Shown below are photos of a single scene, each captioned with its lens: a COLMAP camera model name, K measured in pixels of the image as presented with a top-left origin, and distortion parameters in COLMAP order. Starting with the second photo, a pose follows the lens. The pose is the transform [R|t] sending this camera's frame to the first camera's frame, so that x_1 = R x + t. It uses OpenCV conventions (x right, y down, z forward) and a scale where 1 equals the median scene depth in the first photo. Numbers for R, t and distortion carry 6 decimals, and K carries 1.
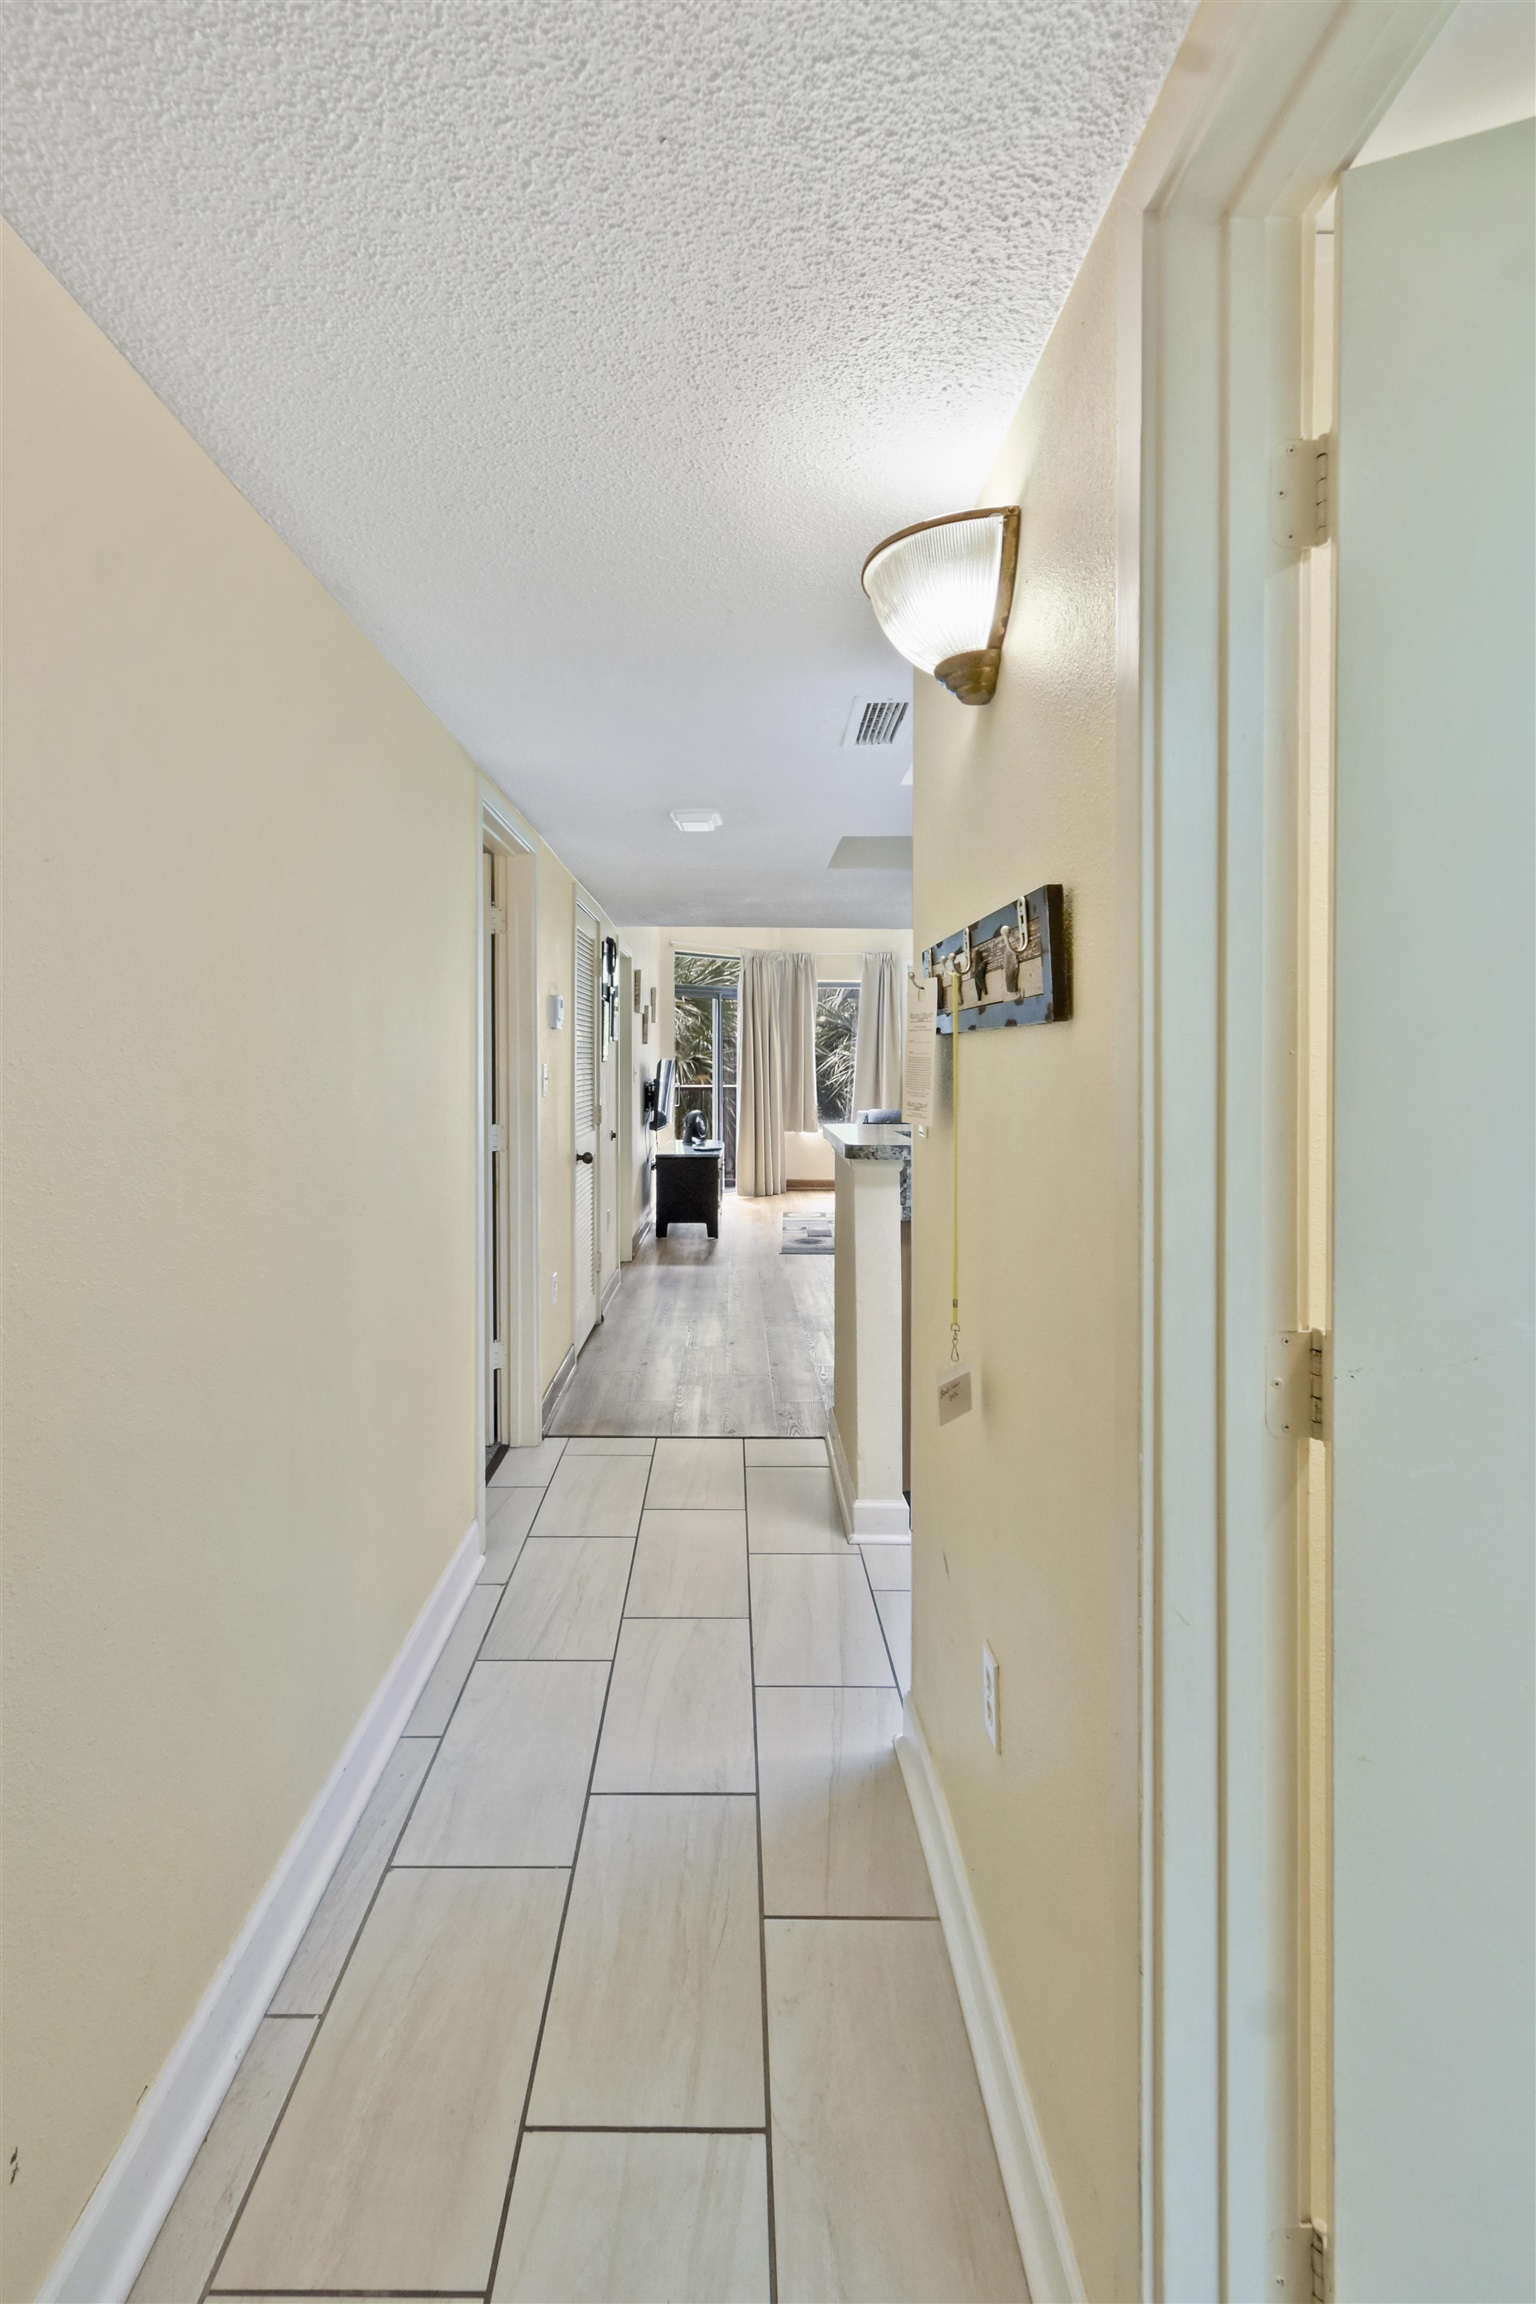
lens RADIAL K [[1085.9, 0, 768.0], [0, 1085.9, 1152.0], [0, 0, 1]] dist [0.001951, 0.000948]
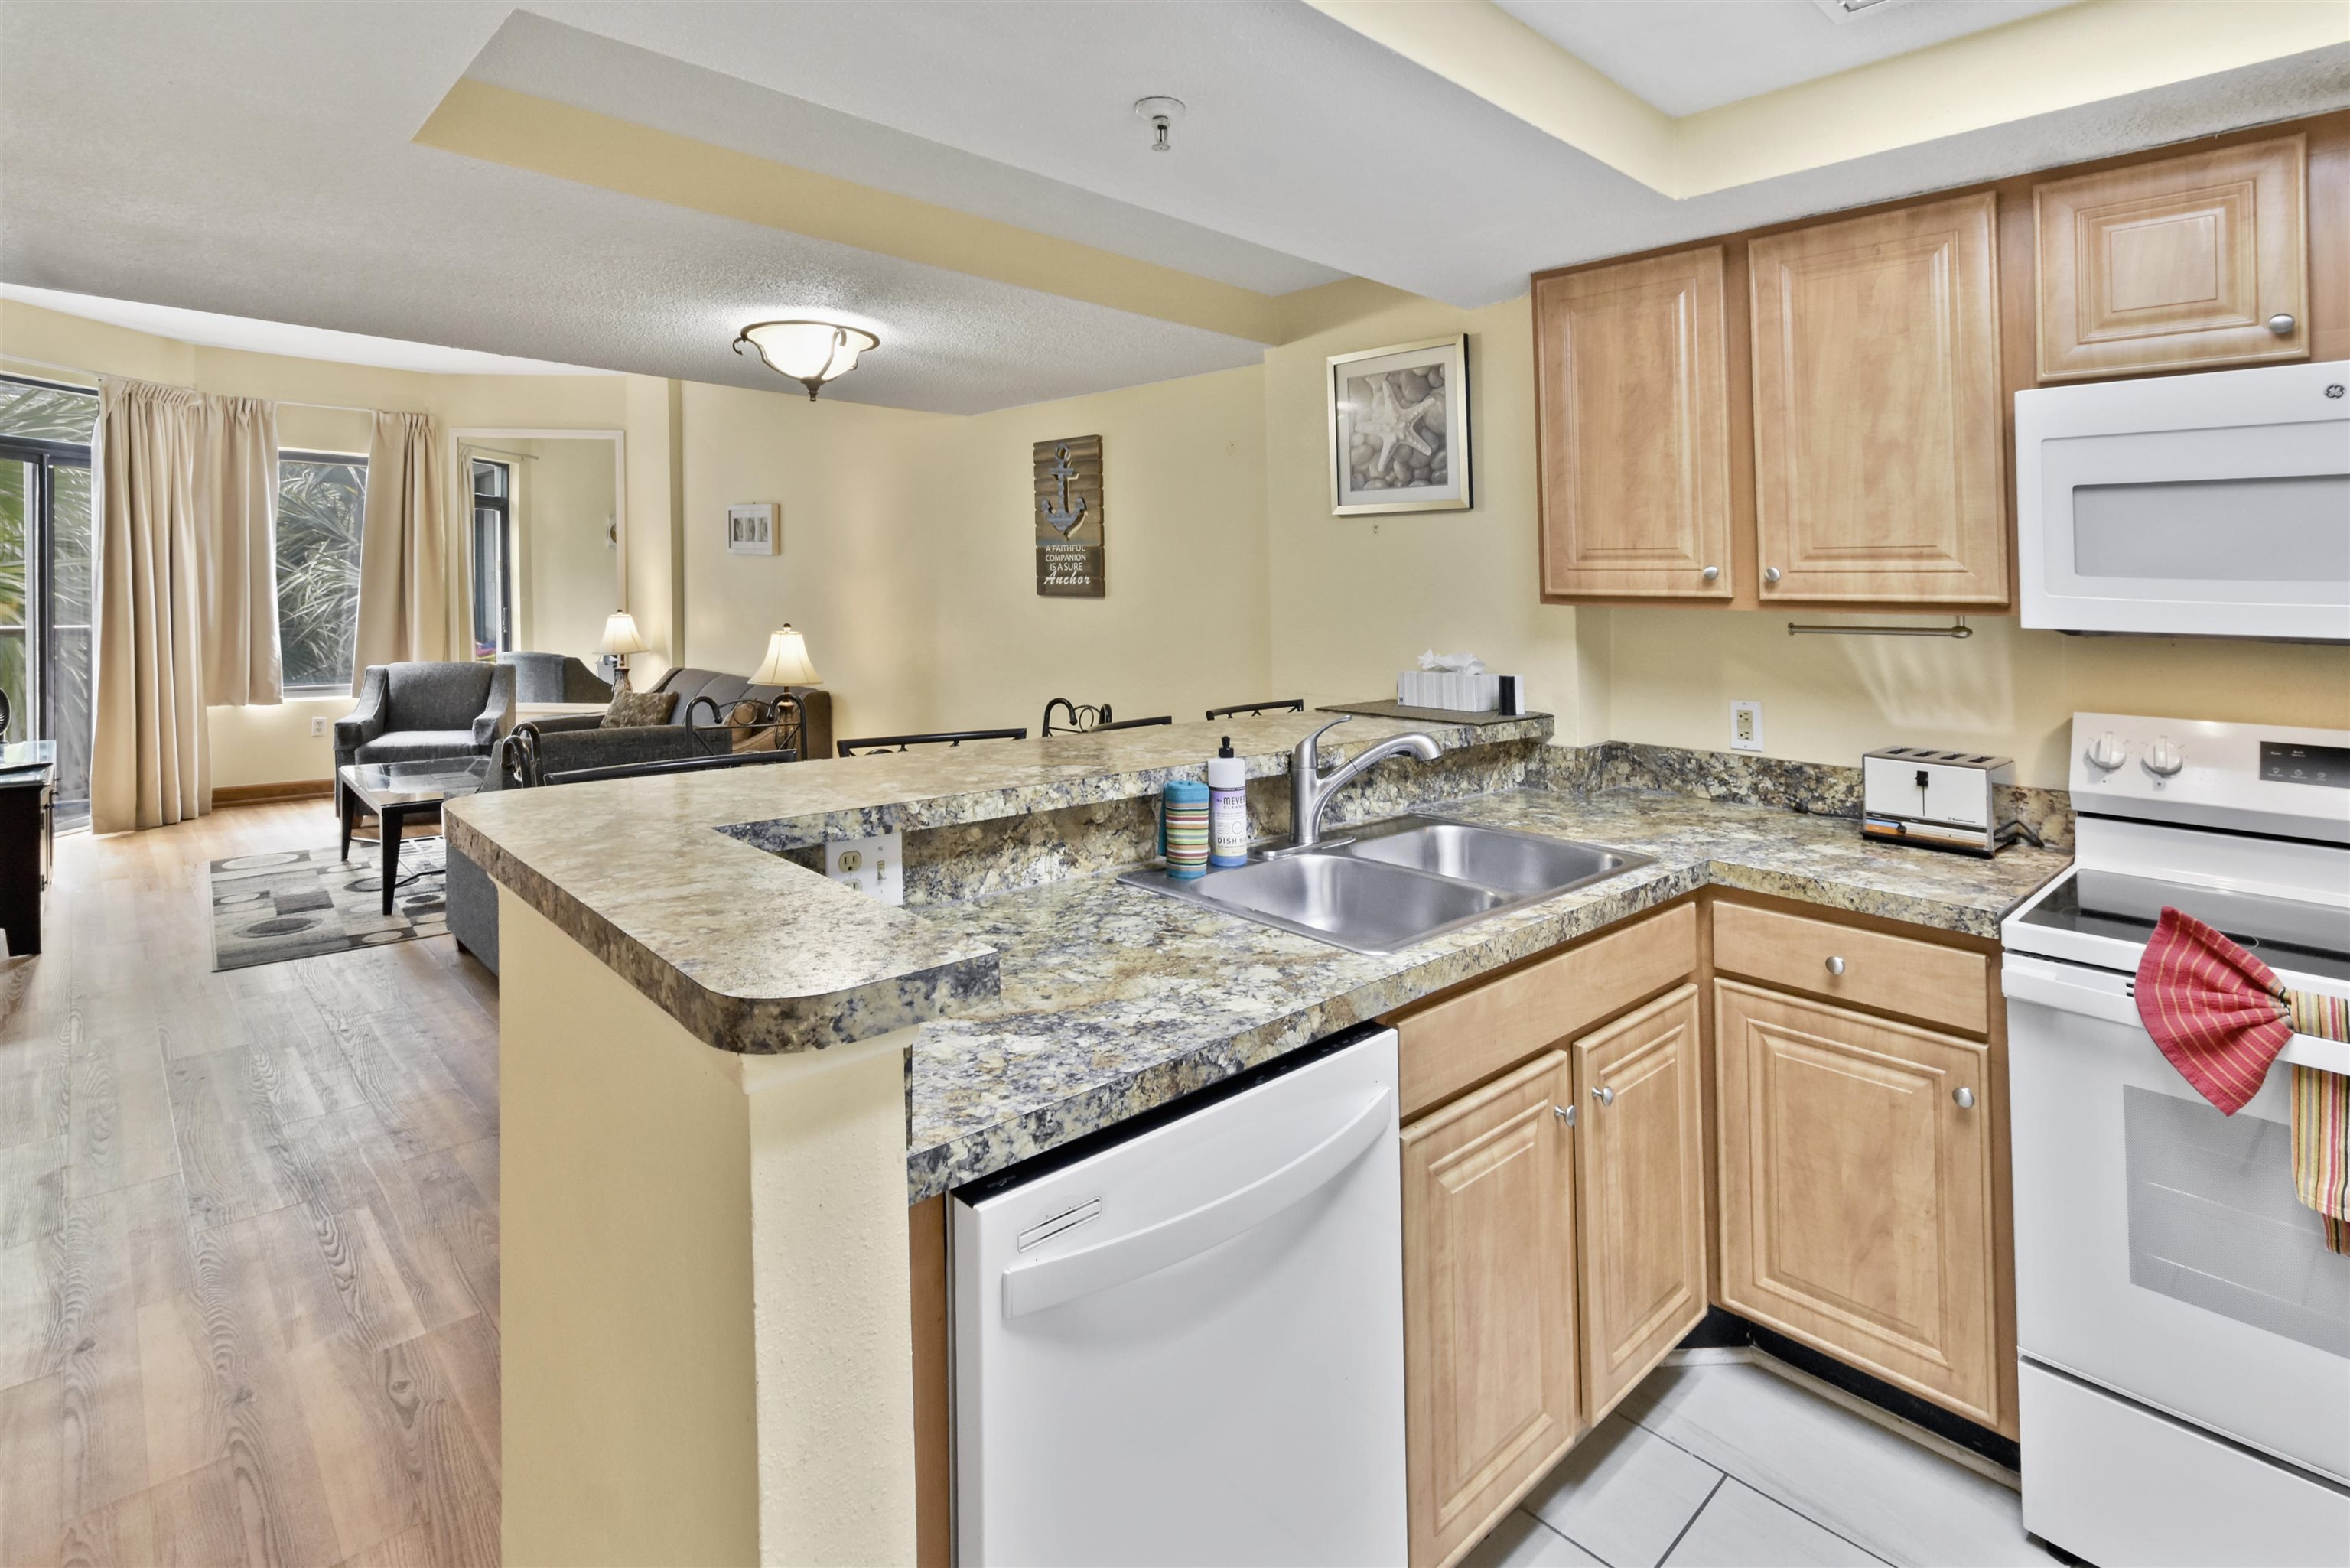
lens RADIAL K [[1135.4, 0, 1181.8], [0, 1135.4, 592.7], [0, 0, 1]] dist [0.003254, 0.001255]
pose [[0.737238, -0.002173, 0.675630, -0.012616], [0.049188, 0.997514, -0.050465, -0.025203], [-0.673841, 0.070437, 0.735512, 0.241563]]
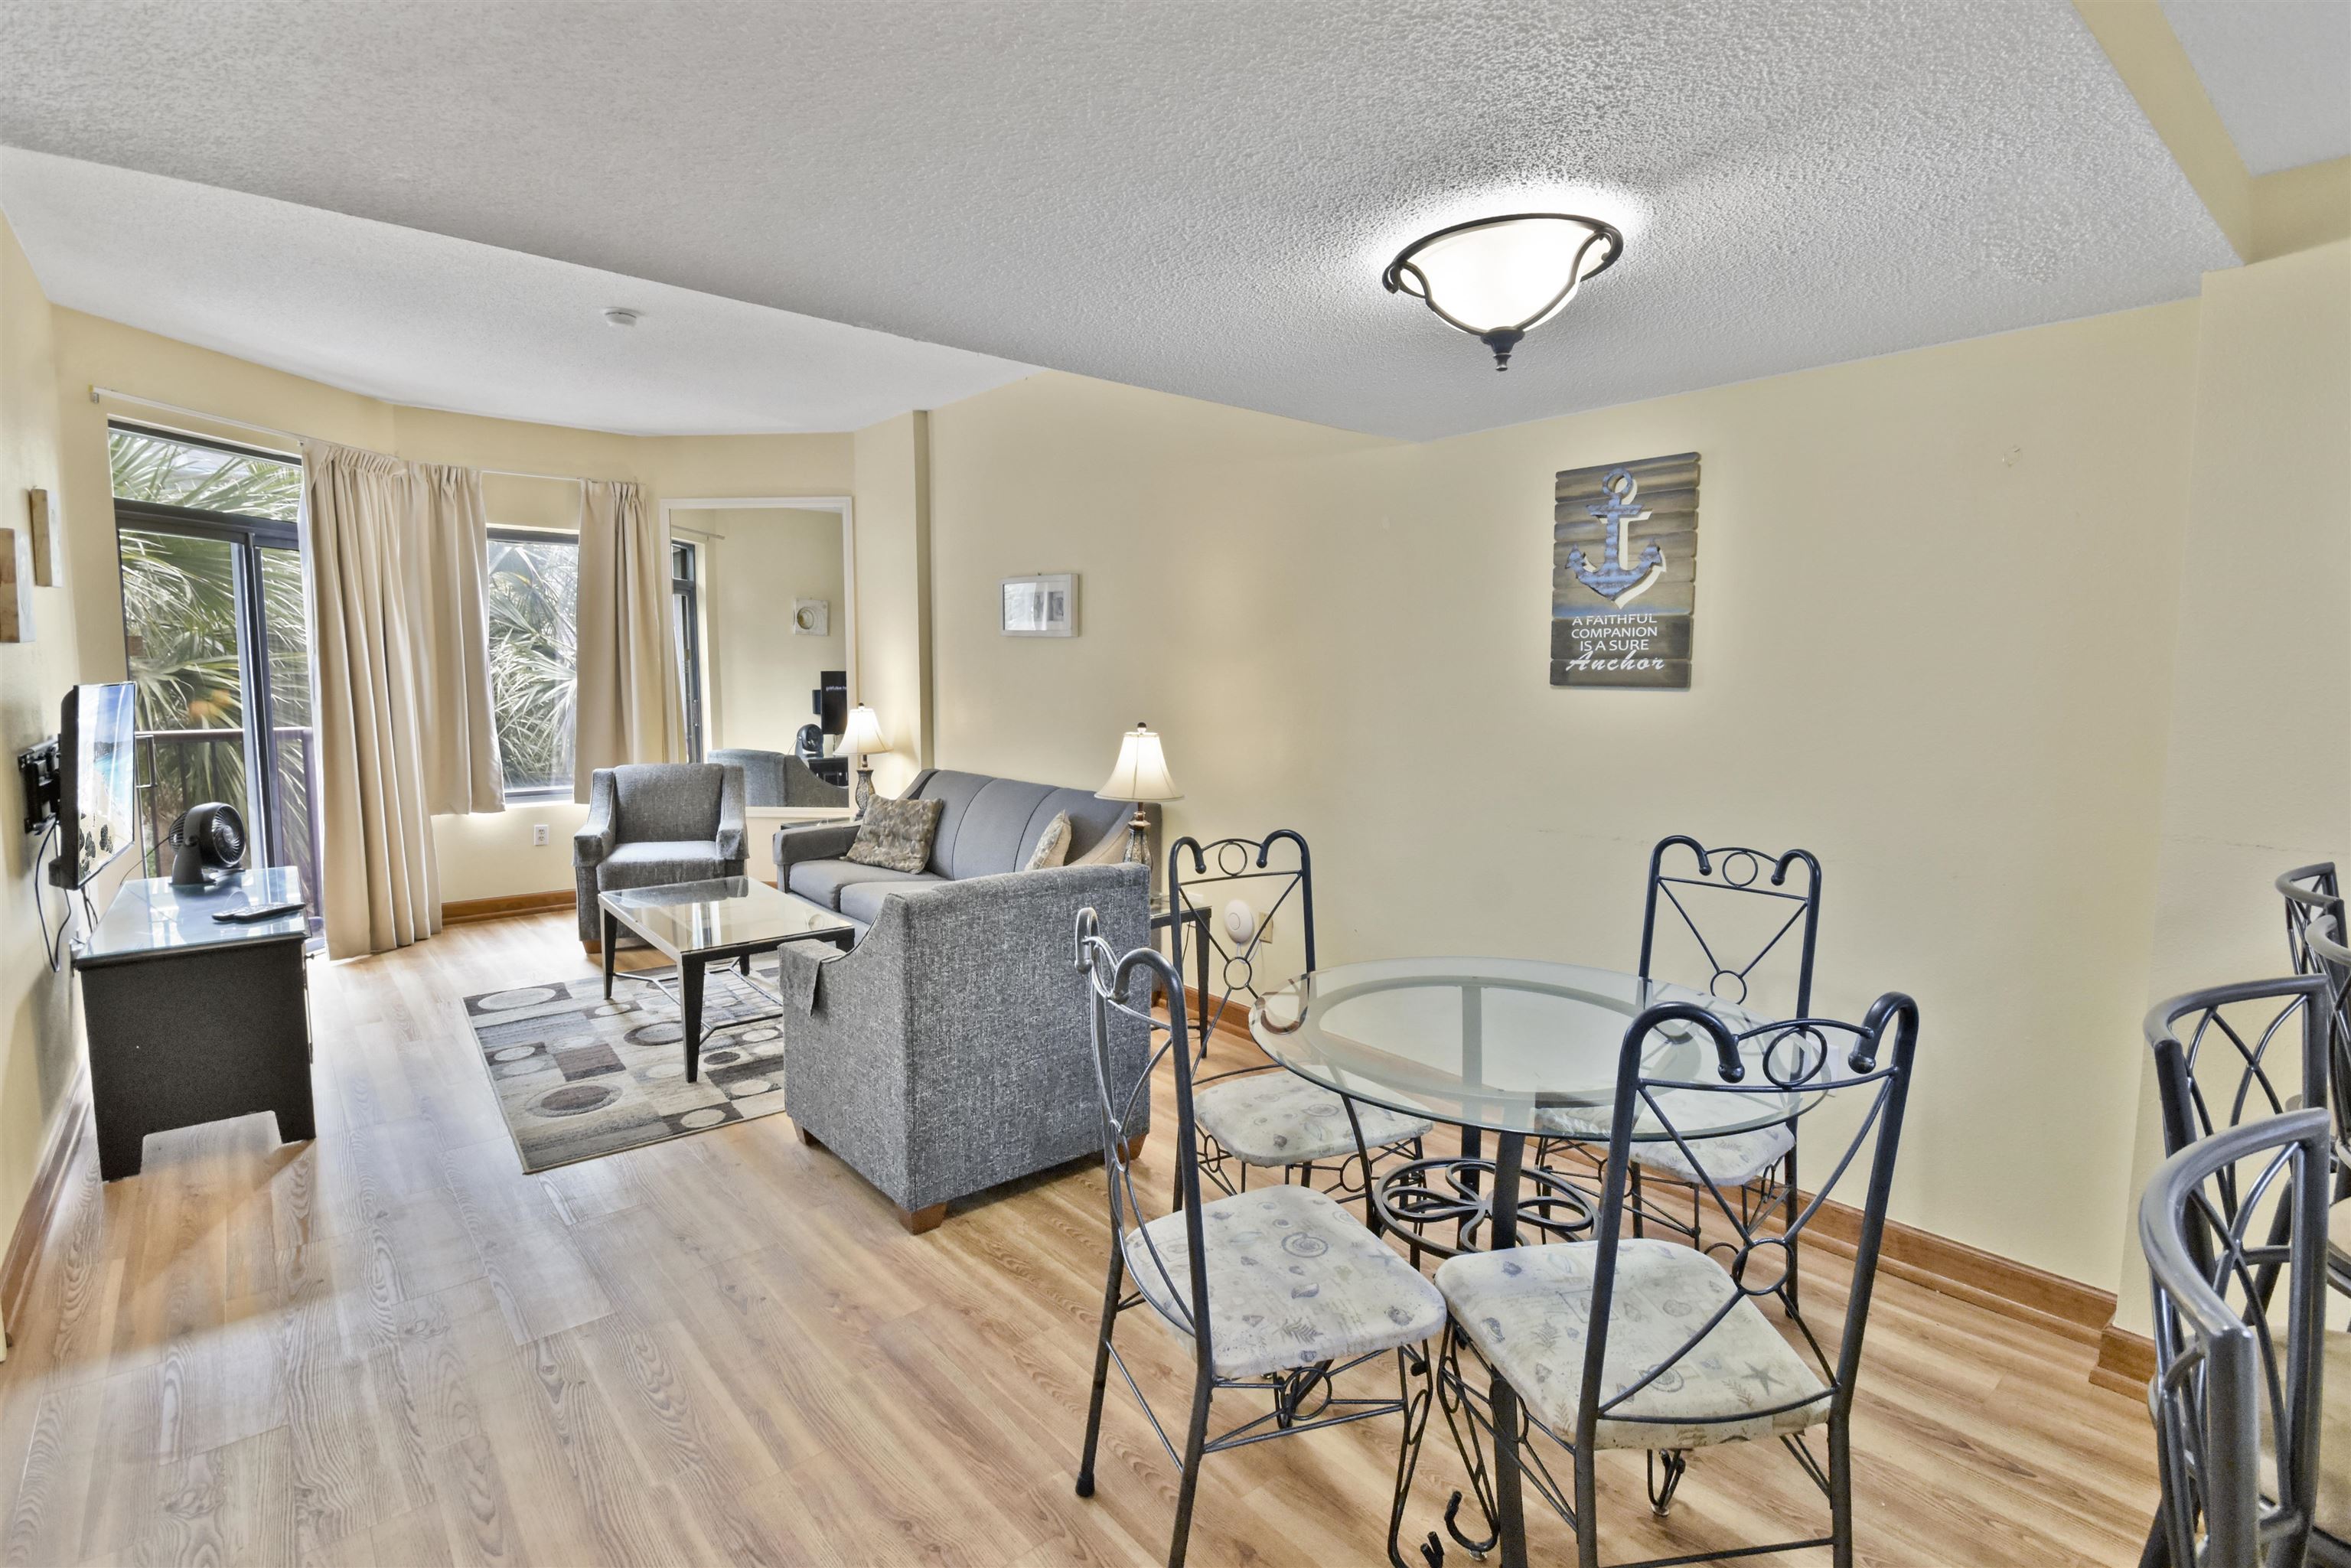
lens RADIAL K [[1093.3, 0, 1150.2], [0, 1093.3, 764.6], [0, 0, 1]] dist [-0.000794, -0.000050]
pose [[0.786600, -0.061167, 0.614426, -0.037542], [0.056469, 0.998037, 0.027063, -0.042055], [-0.614875, 0.013408, 0.788510, 0.434645]]
